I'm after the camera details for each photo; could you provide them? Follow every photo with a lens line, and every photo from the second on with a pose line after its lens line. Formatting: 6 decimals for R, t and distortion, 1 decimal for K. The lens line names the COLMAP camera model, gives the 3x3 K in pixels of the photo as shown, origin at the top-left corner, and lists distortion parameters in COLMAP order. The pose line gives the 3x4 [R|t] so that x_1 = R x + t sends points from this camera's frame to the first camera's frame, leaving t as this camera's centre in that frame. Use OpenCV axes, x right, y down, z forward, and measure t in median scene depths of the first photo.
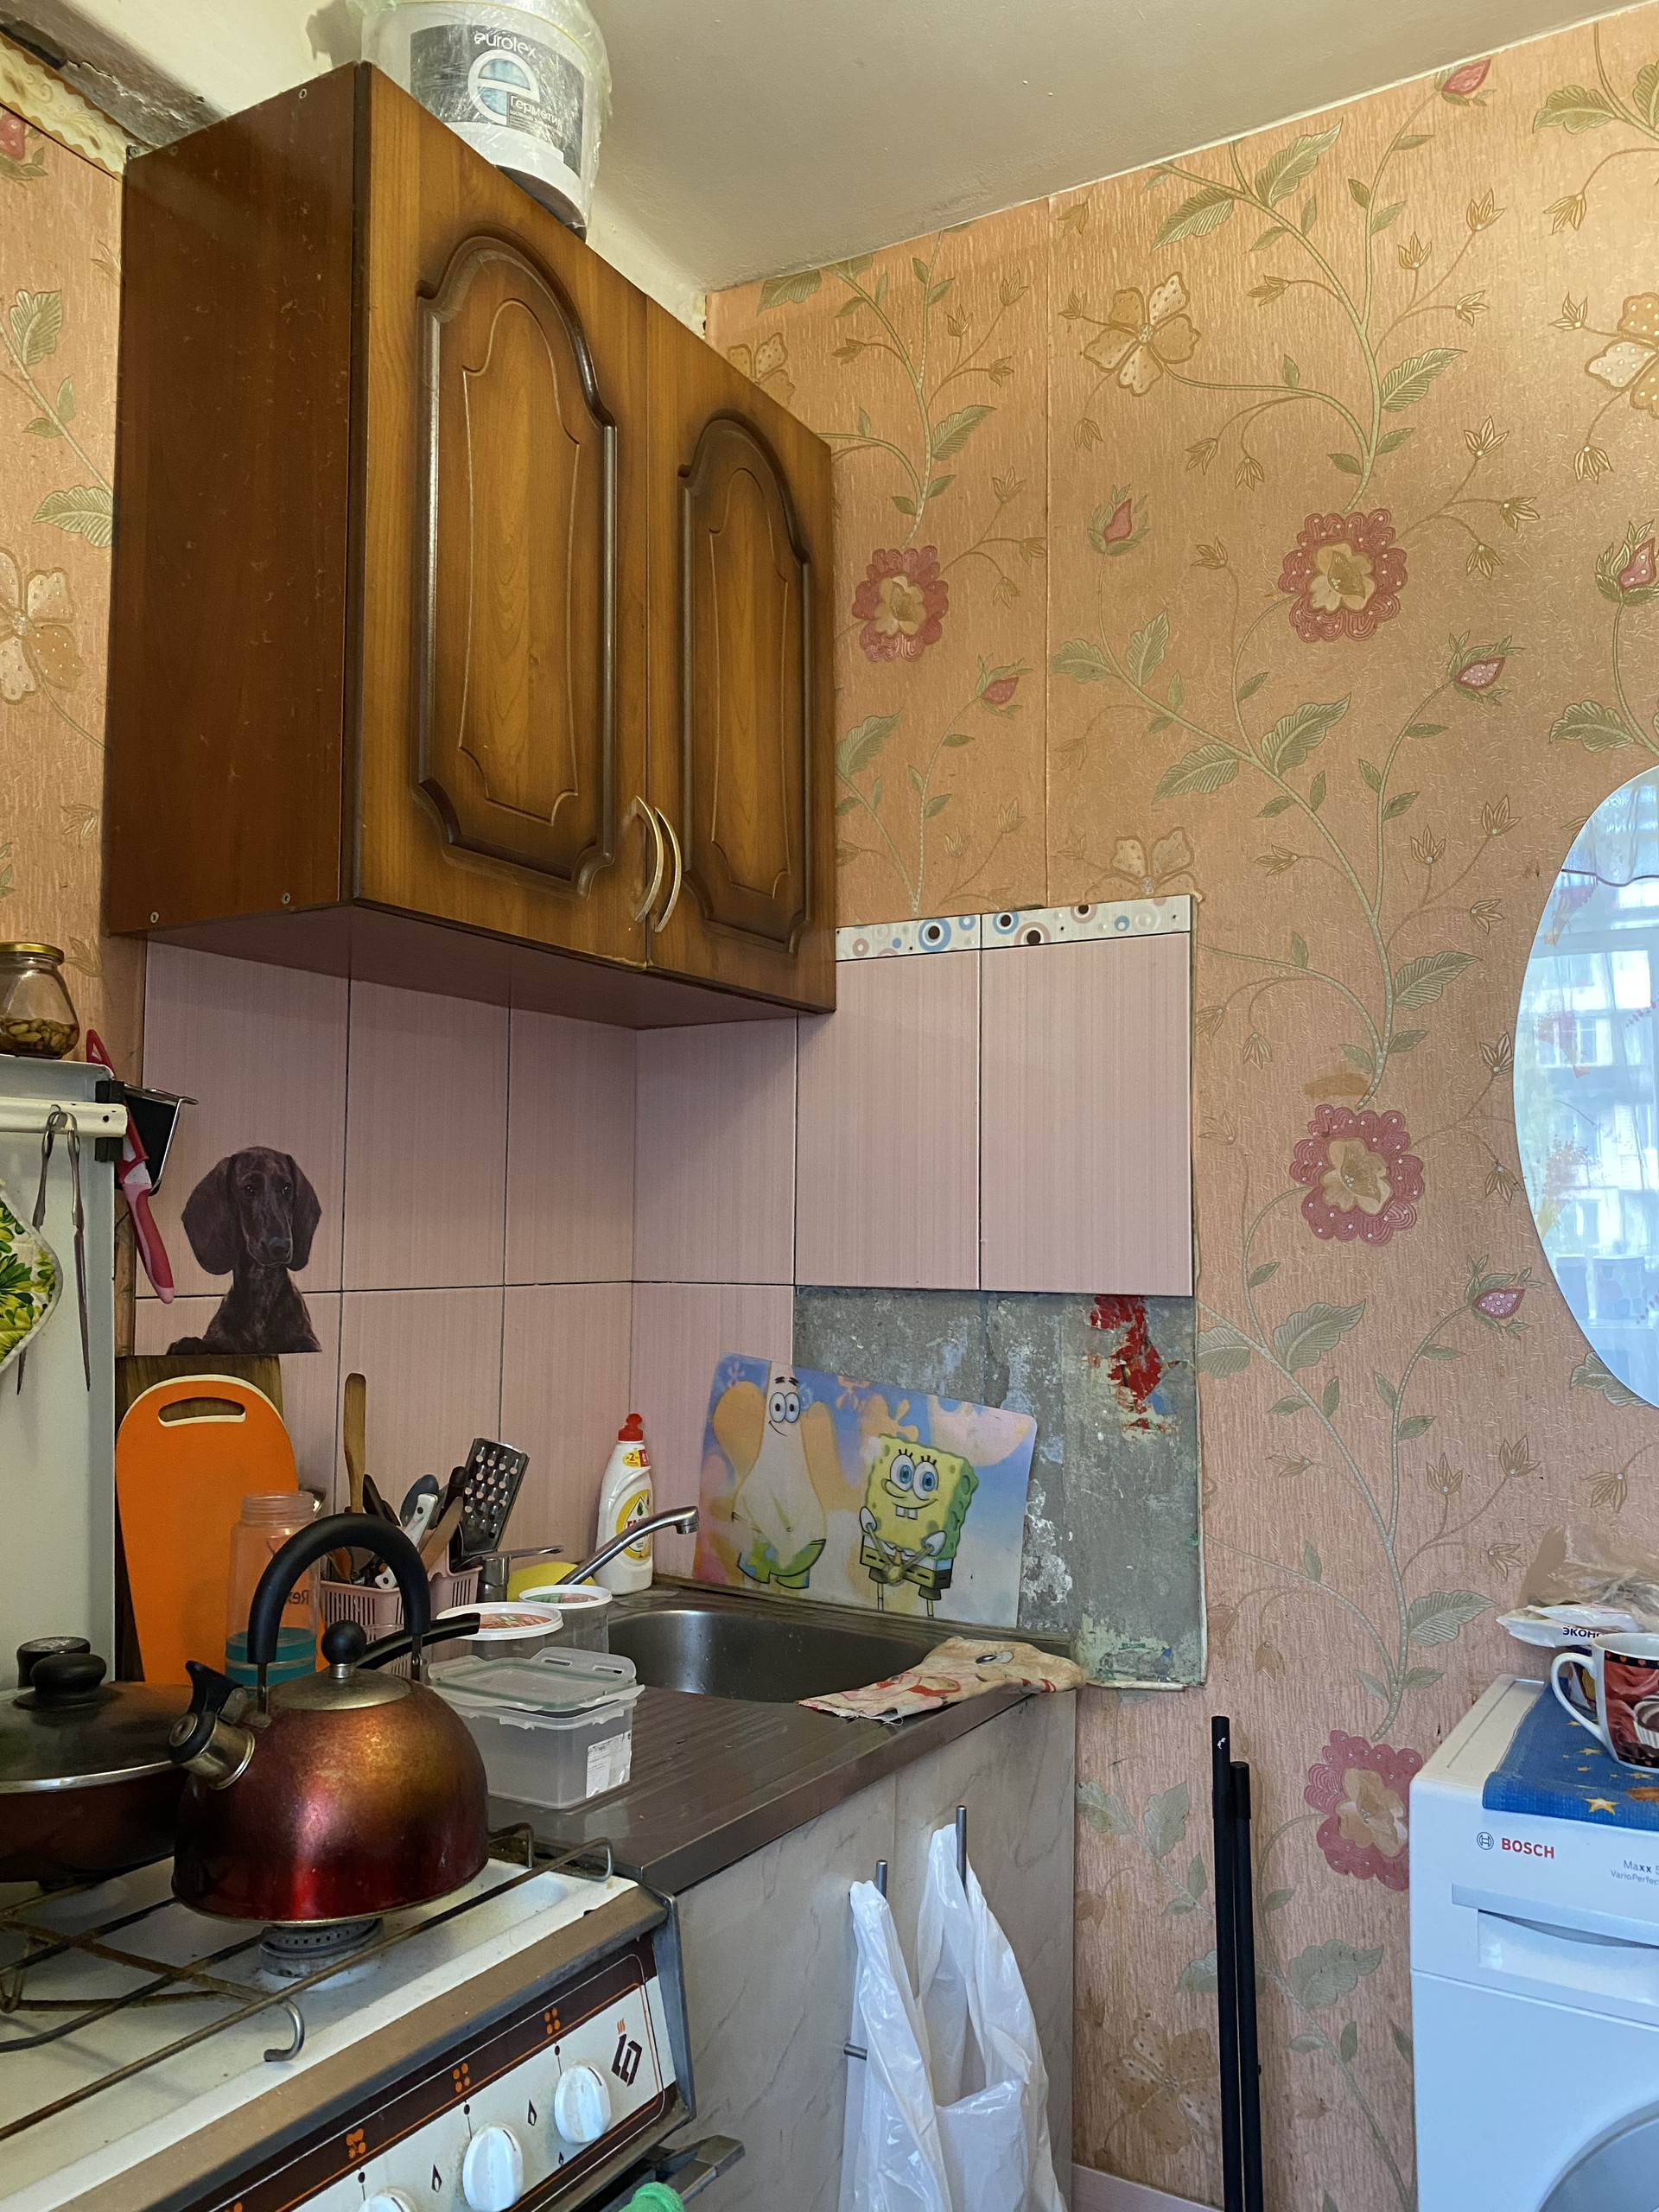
lens RADIAL K [[1723.9, 0, 865.7], [0, 1723.9, 1069.0], [0, 0, 1]] dist [0.112888, -0.115346]
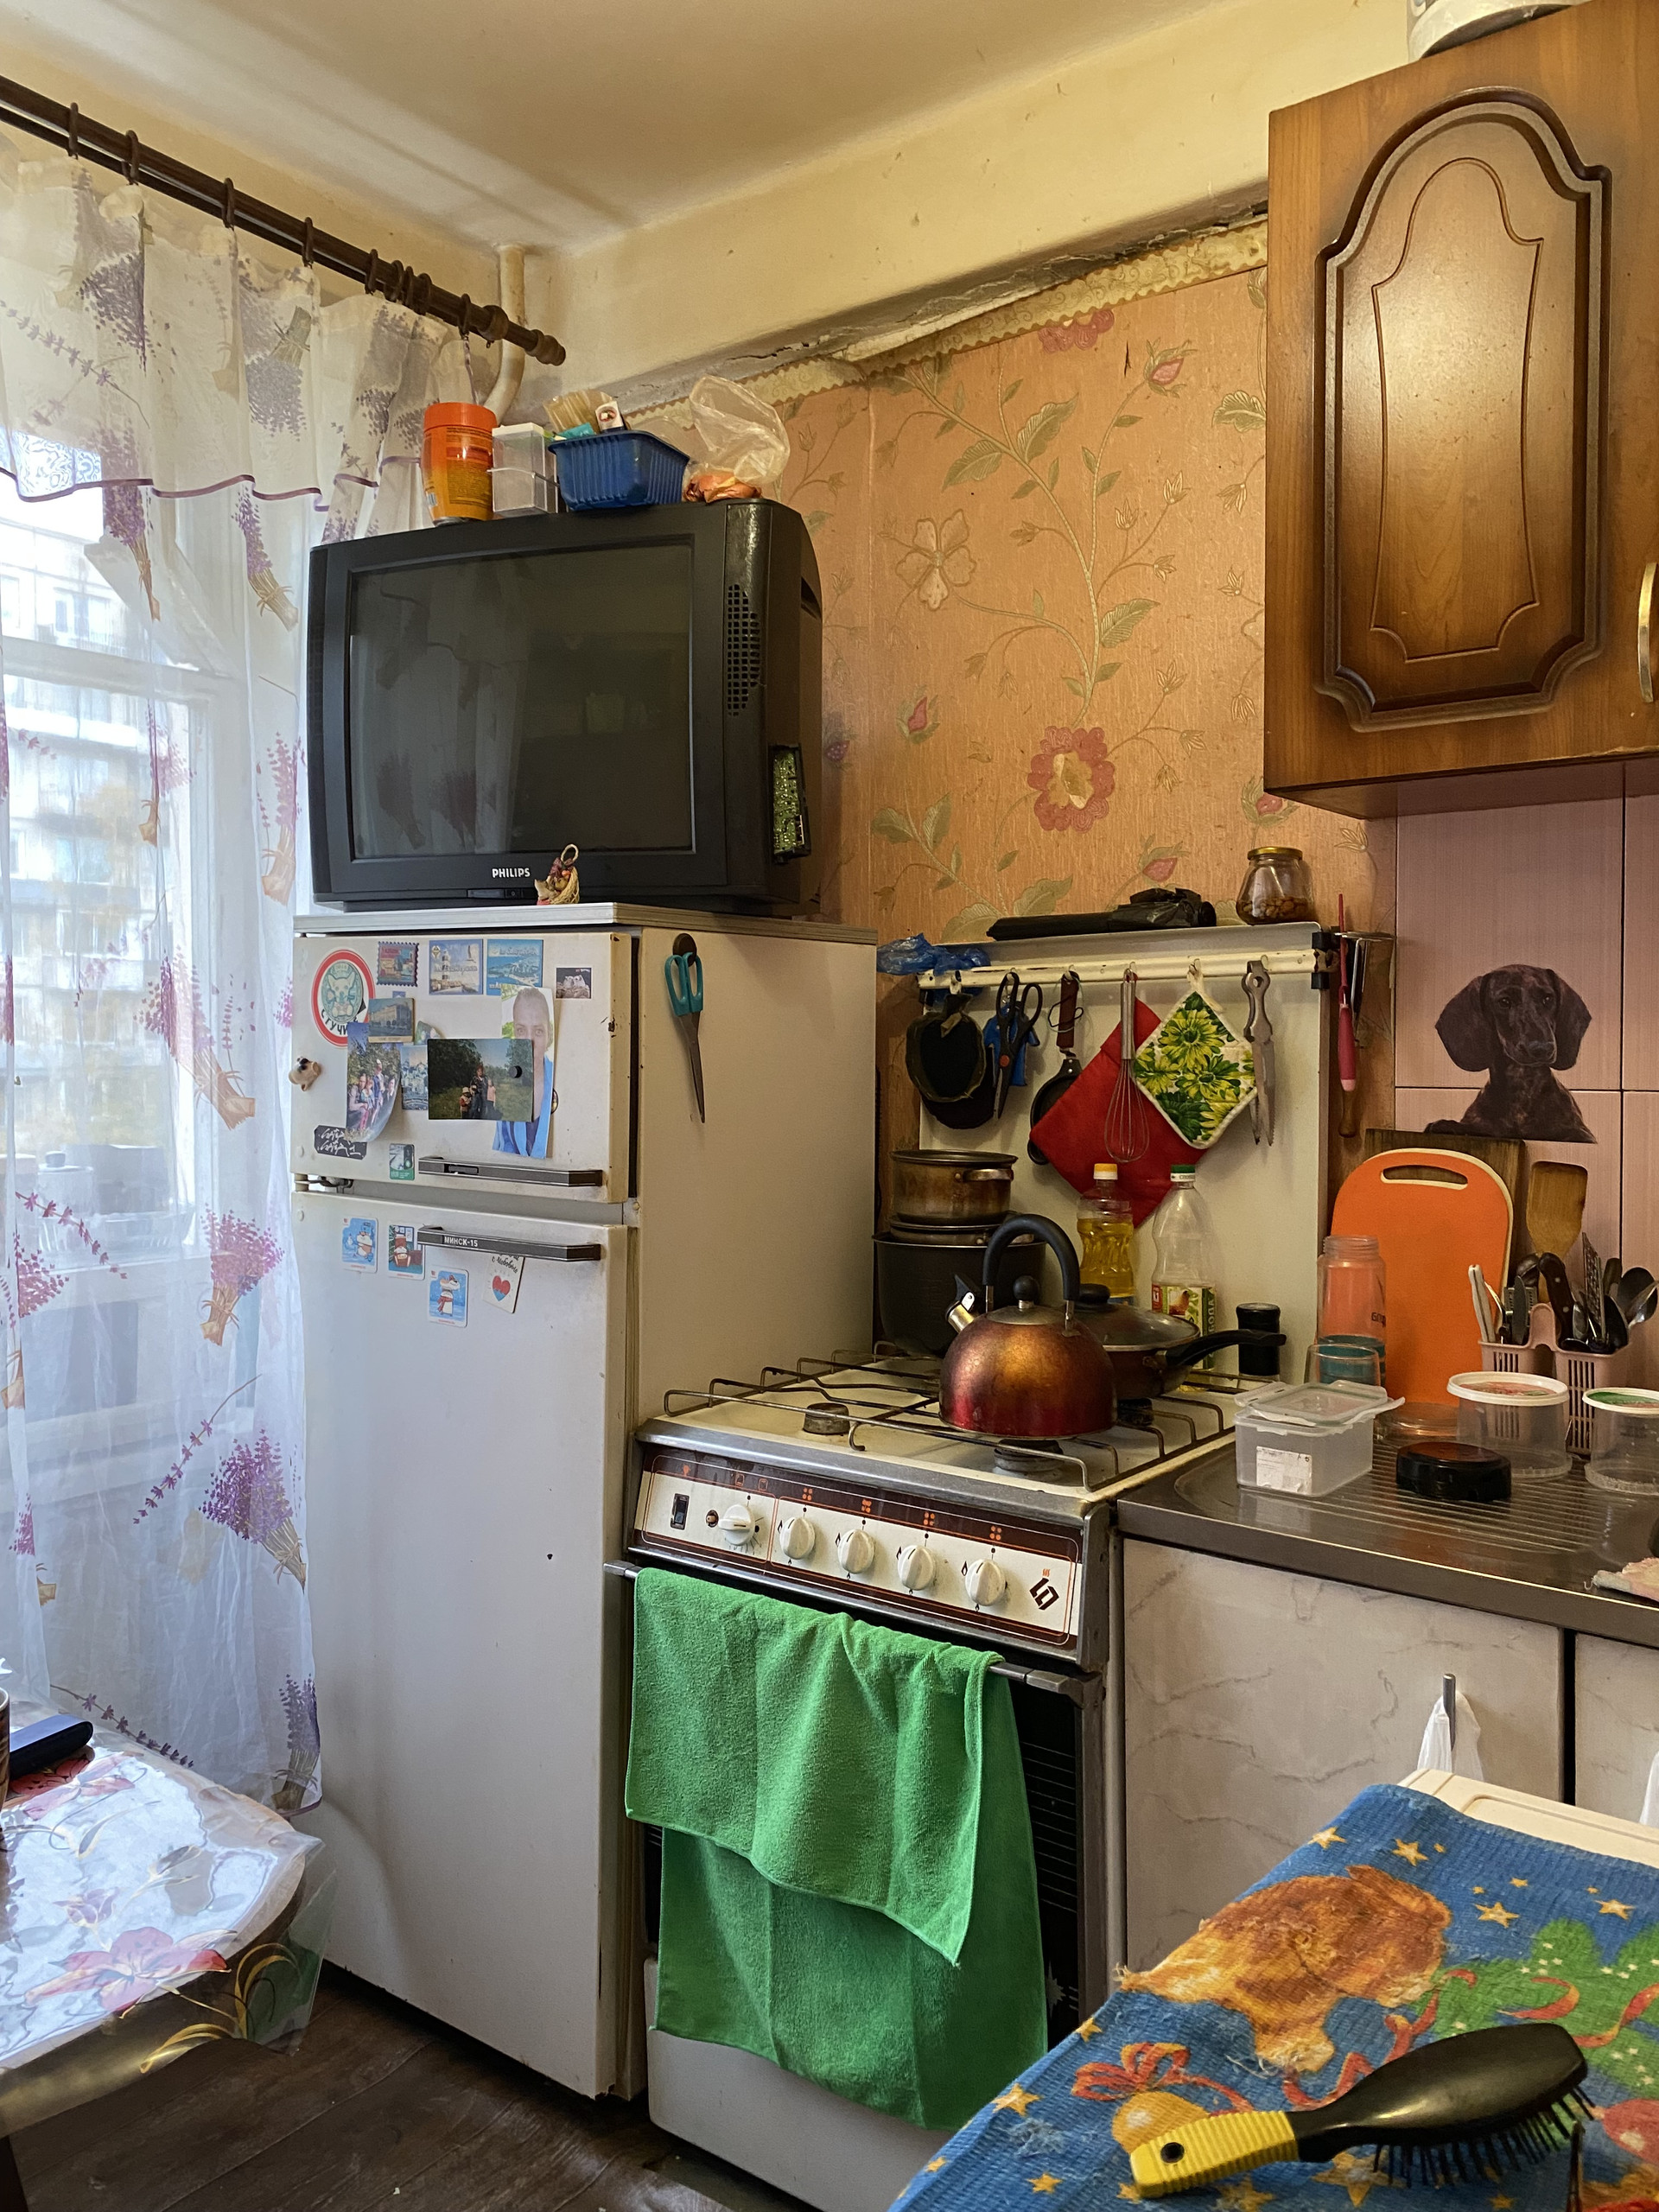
lens RADIAL K [[1723.9, 0, 865.7], [0, 1723.9, 1069.0], [0, 0, 1]] dist [0.112888, -0.115346]
pose [[-0.183269, 0.014705, -0.982953, 0.913259], [0.105499, 0.994408, -0.004793, 0.075738], [0.977385, -0.104579, -0.183796, 0.801362]]
